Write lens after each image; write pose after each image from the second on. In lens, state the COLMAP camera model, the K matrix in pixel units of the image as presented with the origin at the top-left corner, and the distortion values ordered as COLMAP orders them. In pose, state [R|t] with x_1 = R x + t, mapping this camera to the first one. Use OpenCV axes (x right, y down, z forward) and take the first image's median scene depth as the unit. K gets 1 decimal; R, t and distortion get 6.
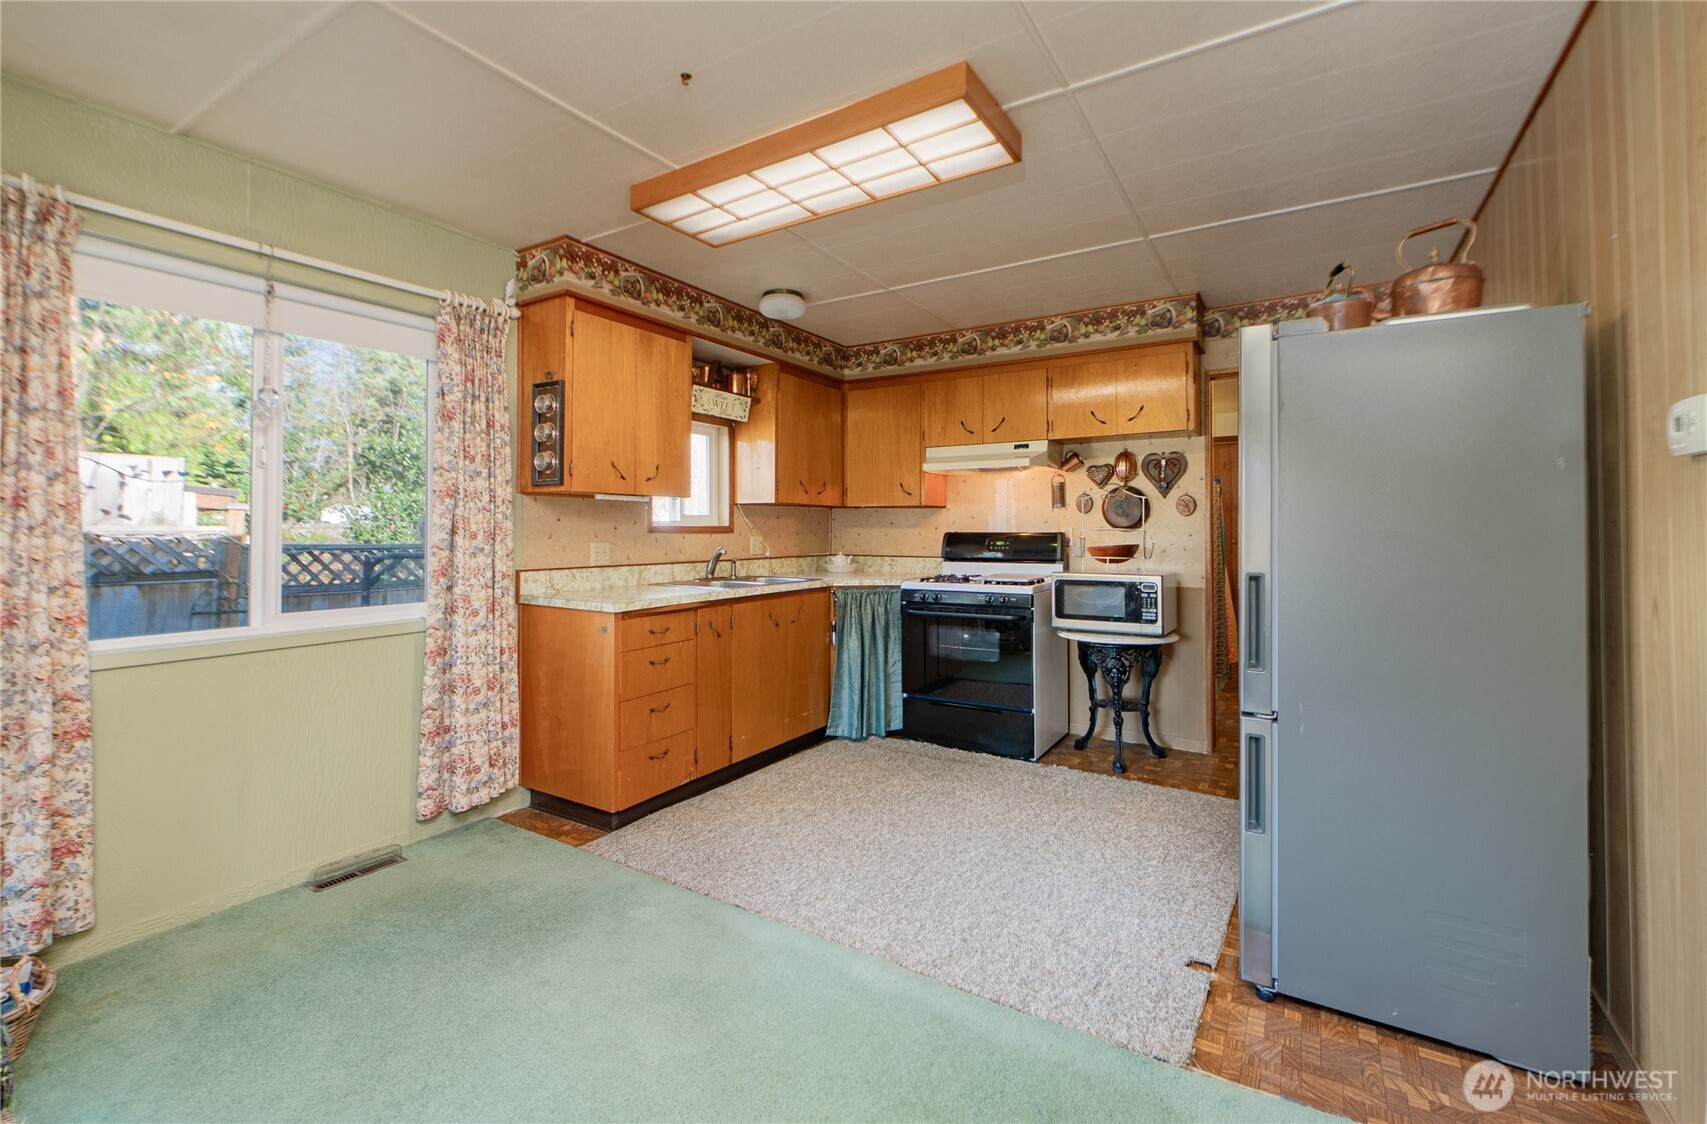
lens RADIAL K [[732.9, 0, 845.0], [0, 732.9, 523.4], [0, 0, 1]] dist [0.000995, 0.000101]
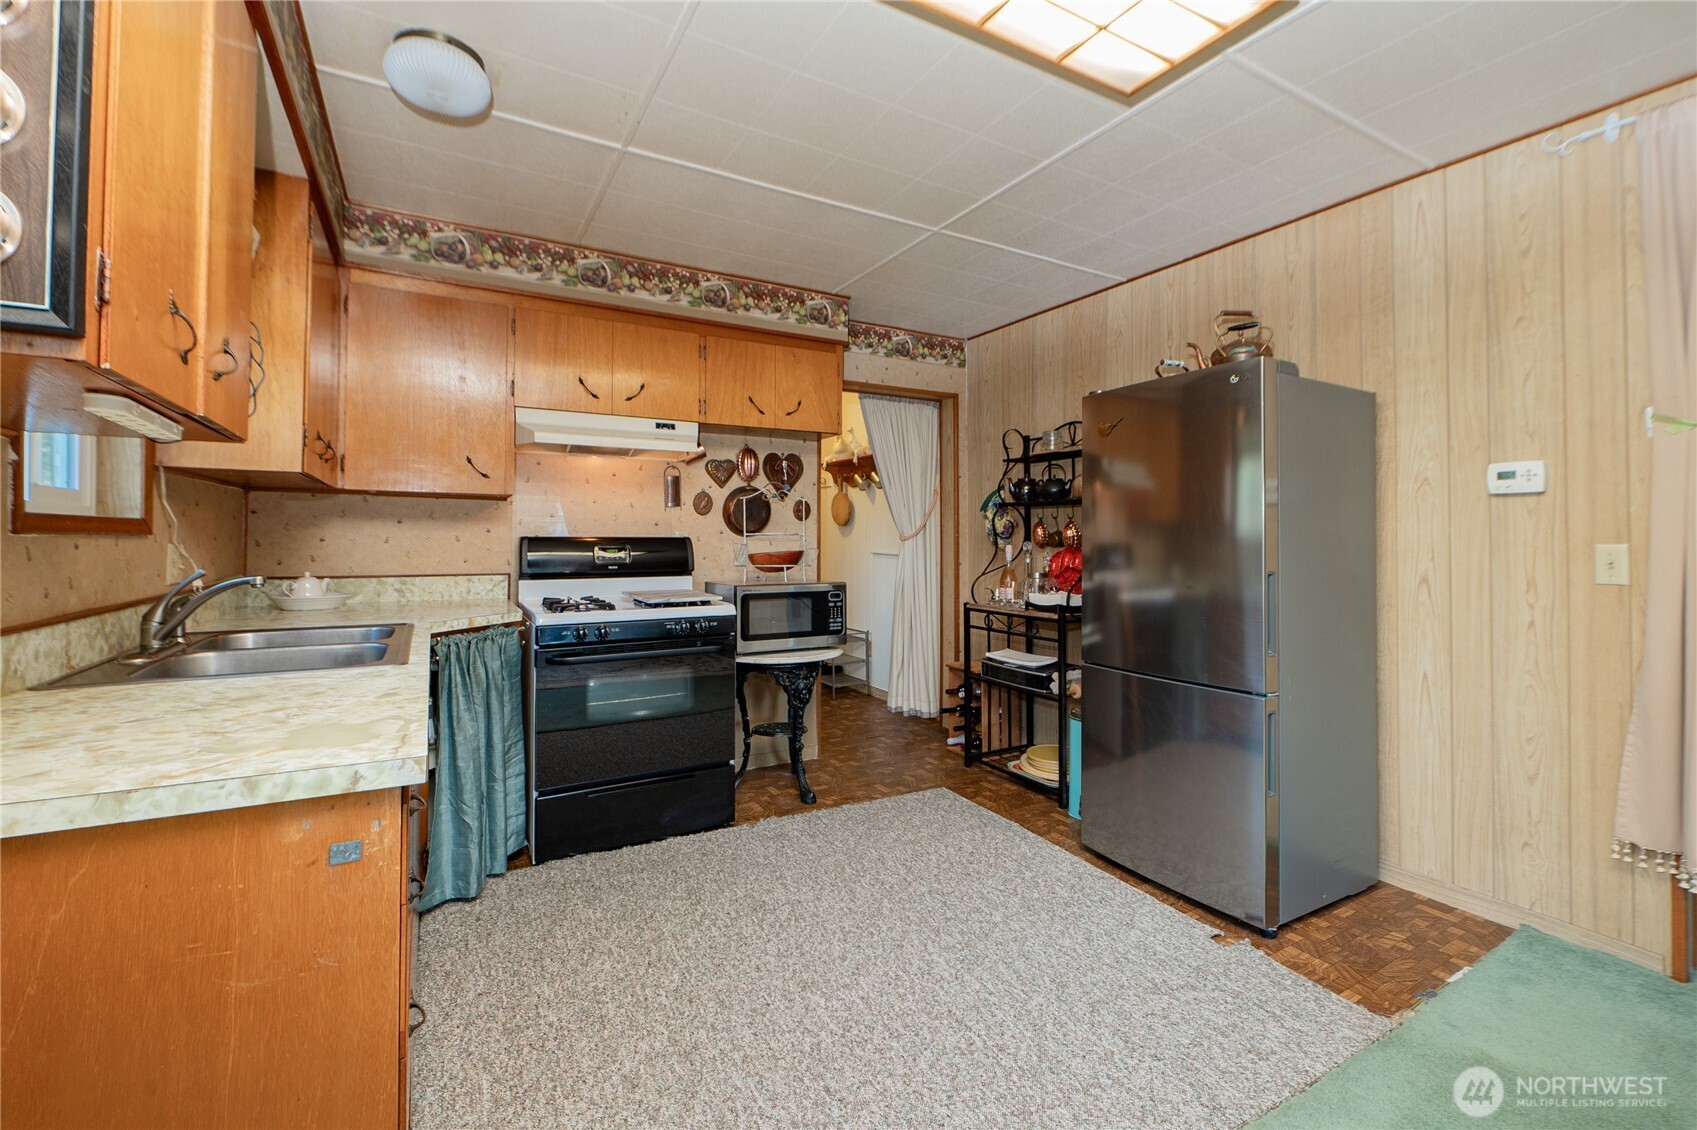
lens RADIAL K [[724.4, 0, 847.3], [0, 724.4, 531.6], [0, 0, 1]] dist [-0.003155, -0.000417]
pose [[0.473175, 0.010785, 0.880902, -0.407025], [-0.013517, 0.999896, -0.004982, 0.009186], [-0.880865, -0.009550, 0.473272, 0.558053]]
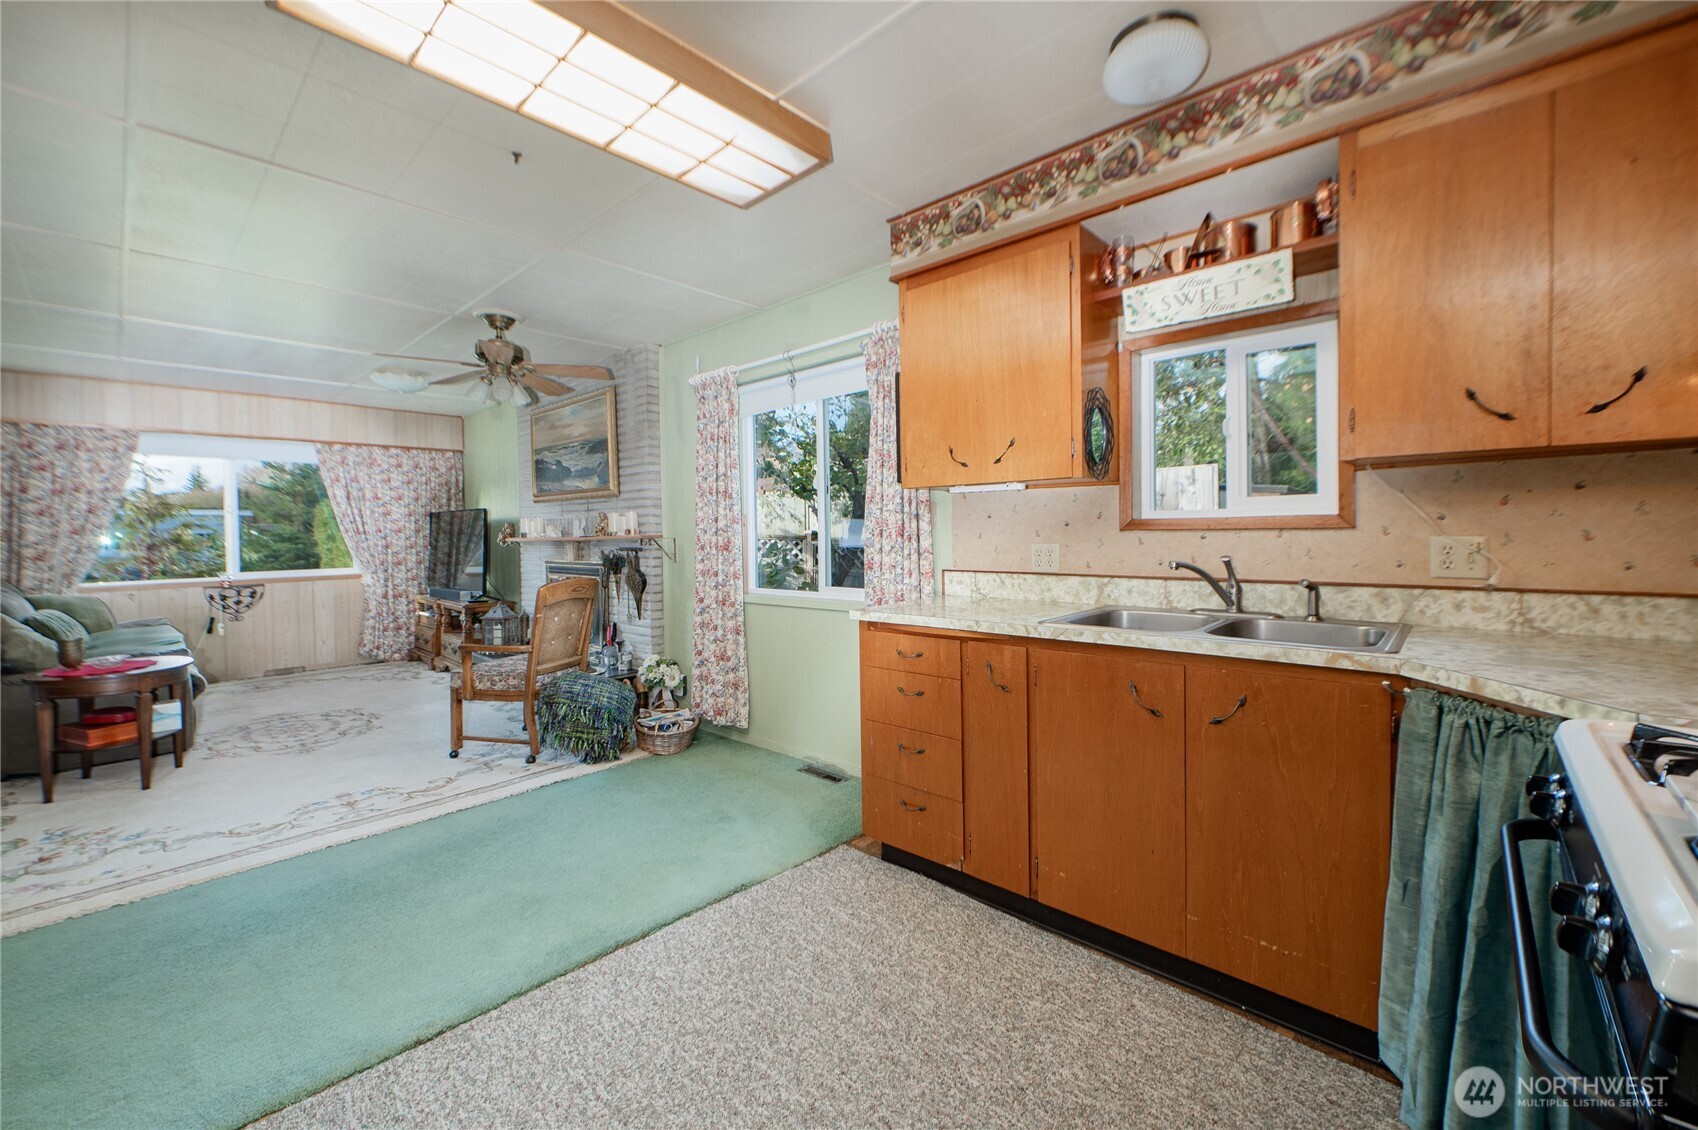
lens RADIAL K [[673.5, 0, 850.0], [0, 673.5, 547.3], [0, 0, 1]] dist [0.000030, -0.000117]
pose [[-0.180259, 0.028198, -0.983215, 0.424359], [0.025895, 0.999379, 0.023914, 0.007425], [0.983278, -0.021150, -0.180877, 0.934323]]
